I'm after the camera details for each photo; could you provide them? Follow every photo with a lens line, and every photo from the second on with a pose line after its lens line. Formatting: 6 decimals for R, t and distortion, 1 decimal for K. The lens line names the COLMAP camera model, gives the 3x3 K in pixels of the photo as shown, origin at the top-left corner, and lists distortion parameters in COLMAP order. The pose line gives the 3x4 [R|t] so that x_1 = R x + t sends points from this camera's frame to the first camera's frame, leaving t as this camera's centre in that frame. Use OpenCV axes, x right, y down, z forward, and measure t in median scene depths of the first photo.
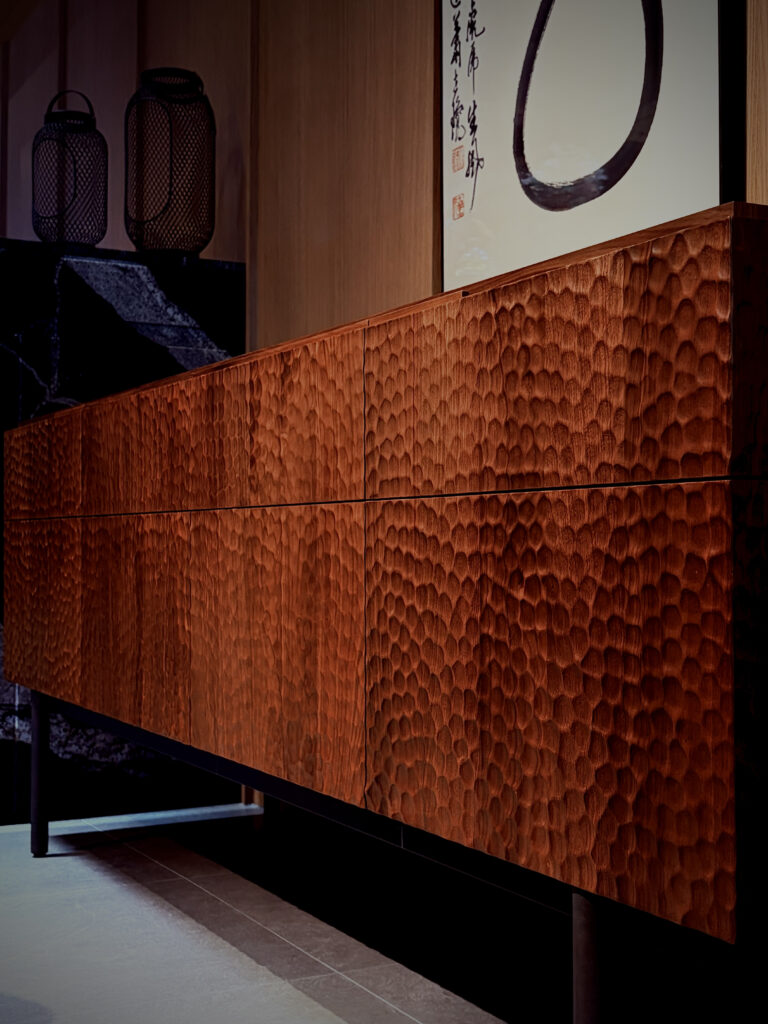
lens RADIAL K [[1410.3, 0, 384.0], [0, 1410.3, 512.0], [0, 0, 1]] dist [0.002869, -0.054070]
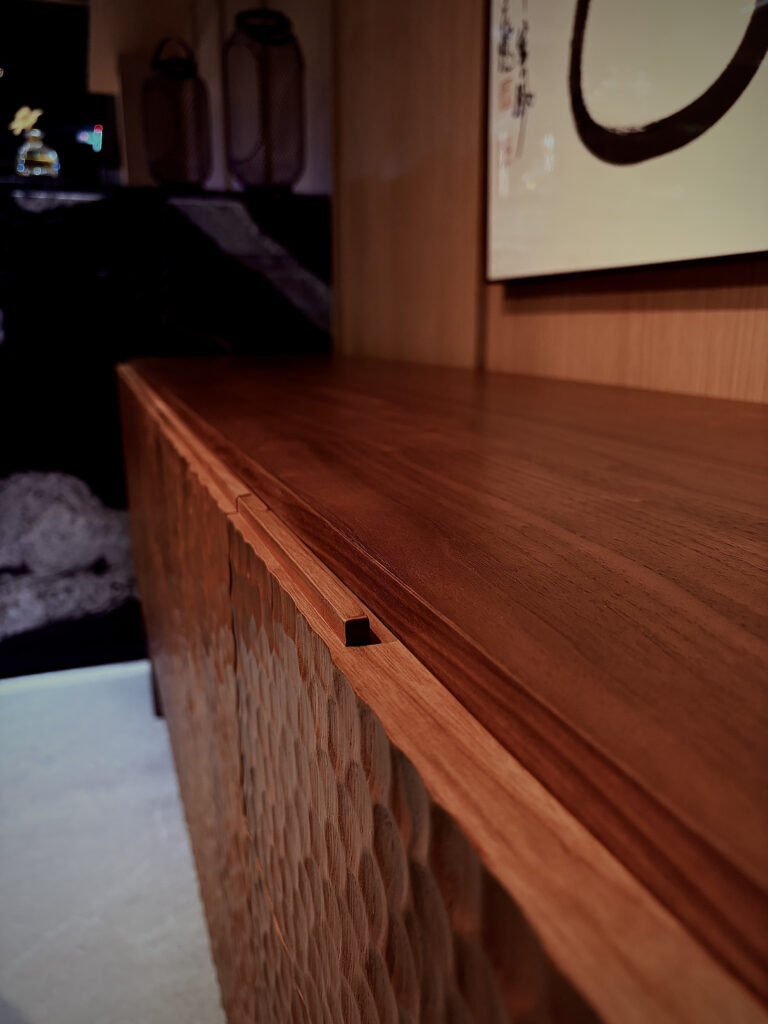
lens RADIAL K [[763.4, 0, 384.0], [0, 763.4, 512.0], [0, 0, 1]] dist [0.008214, 0.004297]
pose [[0.992319, 0.020529, -0.121988, 0.047026], [0.012488, 0.964472, 0.263891, -0.141036], [0.123072, -0.263388, 0.956807, 0.515642]]
